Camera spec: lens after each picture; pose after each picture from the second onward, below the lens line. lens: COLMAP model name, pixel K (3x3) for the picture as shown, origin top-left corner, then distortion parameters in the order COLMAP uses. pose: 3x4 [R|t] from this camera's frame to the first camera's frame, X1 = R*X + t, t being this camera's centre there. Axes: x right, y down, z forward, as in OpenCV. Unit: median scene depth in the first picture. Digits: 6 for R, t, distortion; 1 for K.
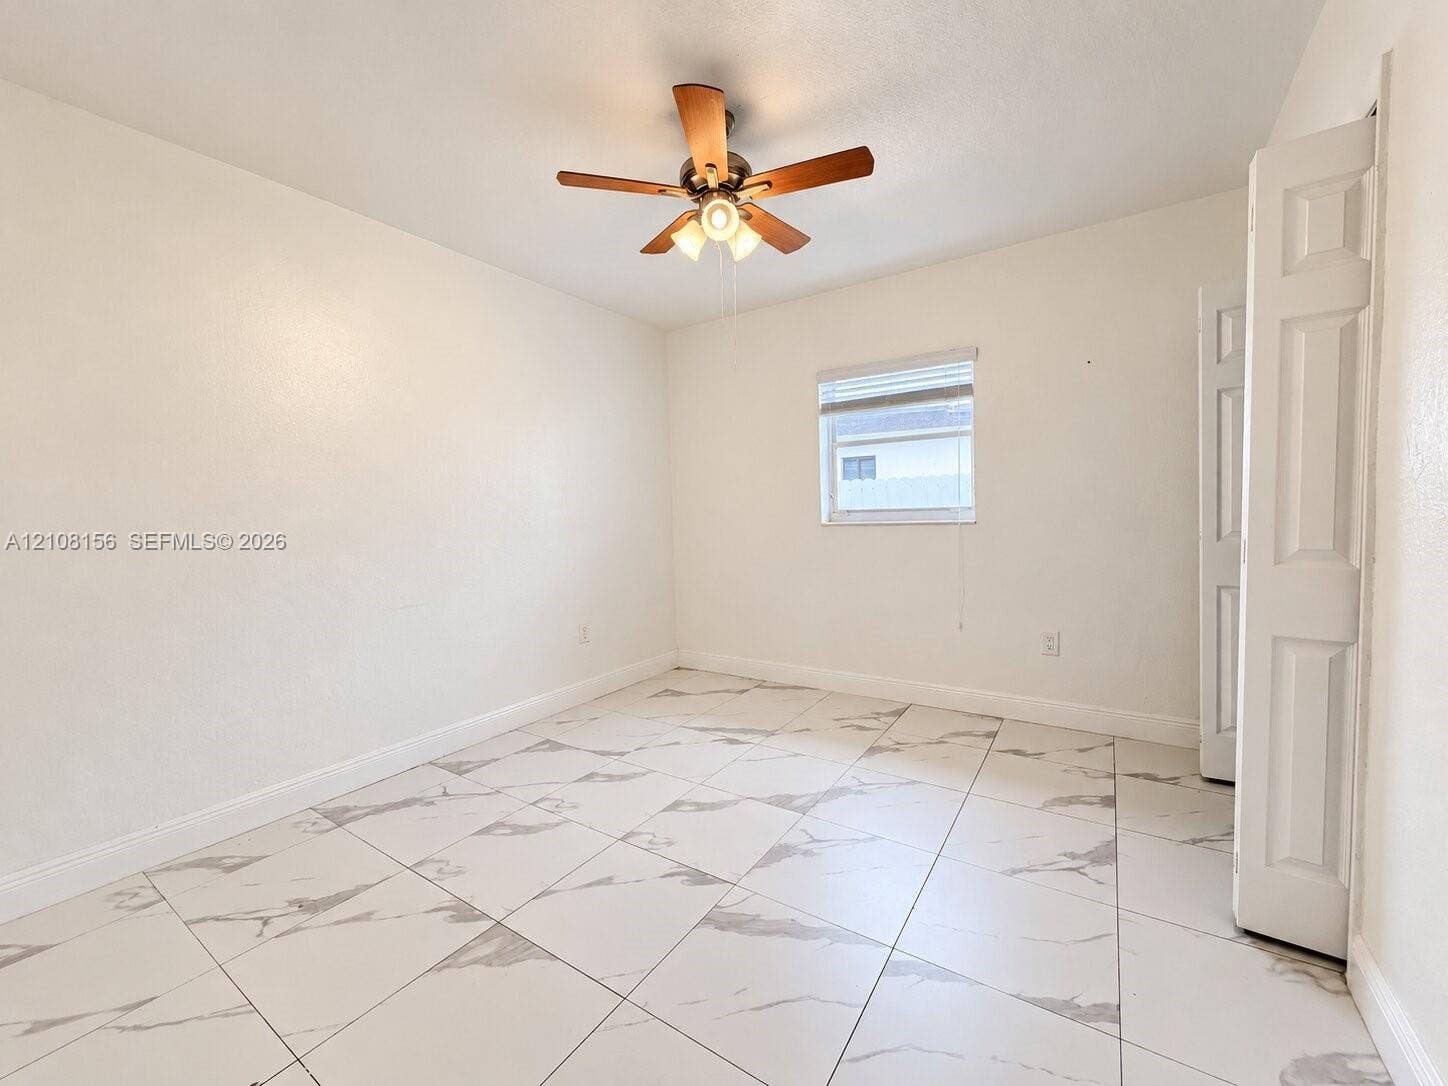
lens RADIAL K [[574.4, 0, 728.1], [0, 574.4, 546.9], [0, 0, 1]] dist [0.002969, 0.000217]
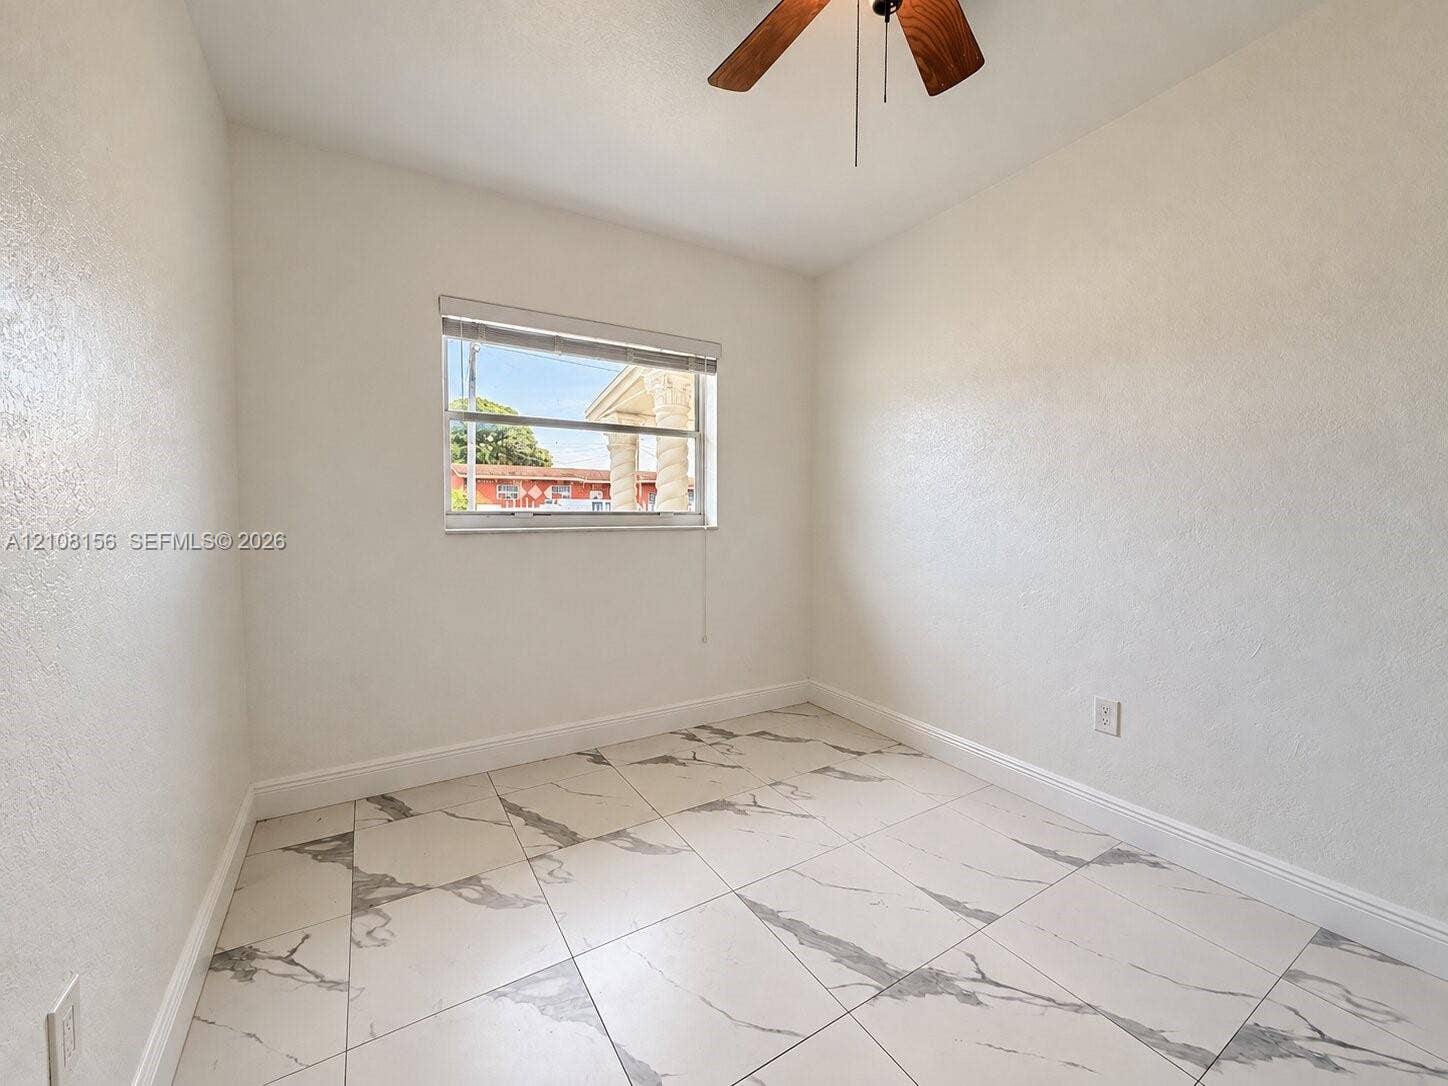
lens RADIAL K [[574.4, 0, 716.7], [0, 574.4, 532.9], [0, 0, 1]] dist [0.002969, 0.000217]
pose [[0.901138, 0.032417, -0.432319, 0.135777], [-0.037784, 0.999279, -0.003827, -0.015508], [0.431883, 0.019783, 0.901713, 0.209454]]
